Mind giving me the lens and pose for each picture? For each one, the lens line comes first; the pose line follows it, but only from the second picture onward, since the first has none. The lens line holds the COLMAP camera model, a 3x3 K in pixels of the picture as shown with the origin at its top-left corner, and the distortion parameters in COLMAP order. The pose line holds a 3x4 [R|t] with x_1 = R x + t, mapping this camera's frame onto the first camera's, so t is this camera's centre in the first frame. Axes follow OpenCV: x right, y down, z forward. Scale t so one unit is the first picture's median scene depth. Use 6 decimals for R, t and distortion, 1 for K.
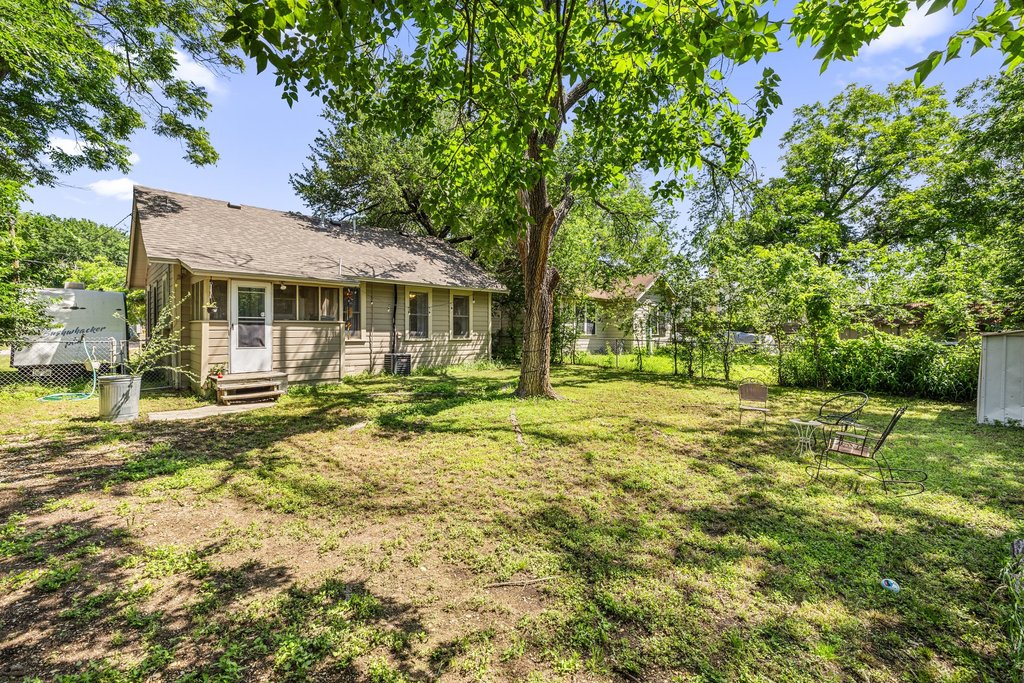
lens RADIAL K [[437.2, 0, 513.2], [0, 437.2, 332.0], [0, 0, 1]] dist [0.000488, 0.000139]
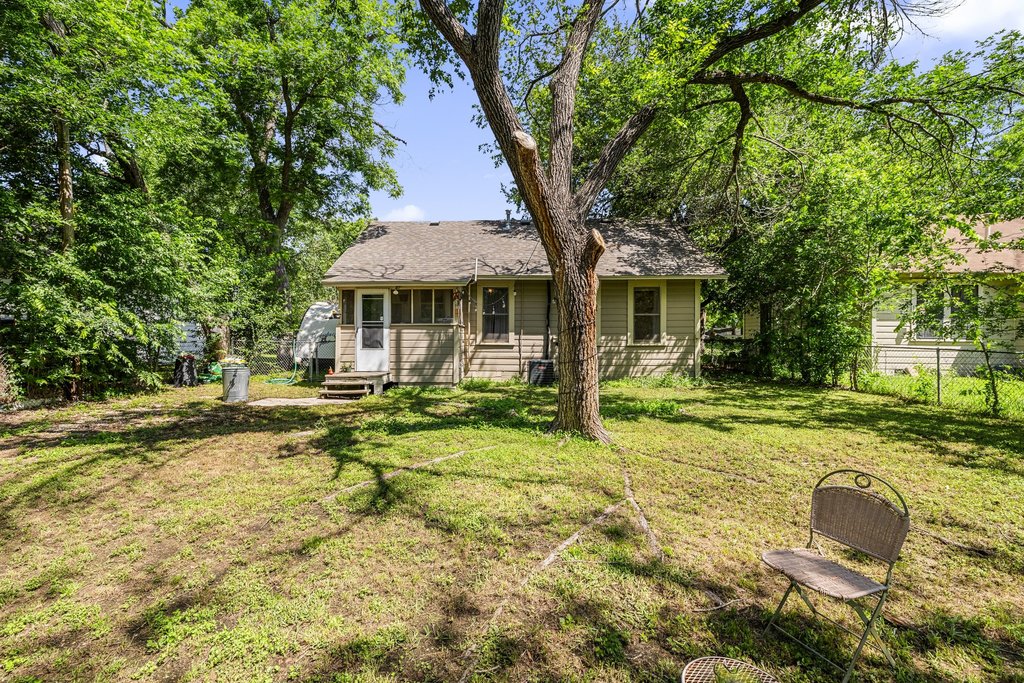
lens RADIAL K [[452.4, 0, 512.0], [0, 452.4, 341.5], [0, 0, 1]] dist [-0.000020, 0.000042]
pose [[0.690752, 0.007672, -0.723051, 0.436711], [-0.000770, 0.999951, 0.009873, 0.005110], [0.723091, -0.006263, 0.690724, 0.431701]]
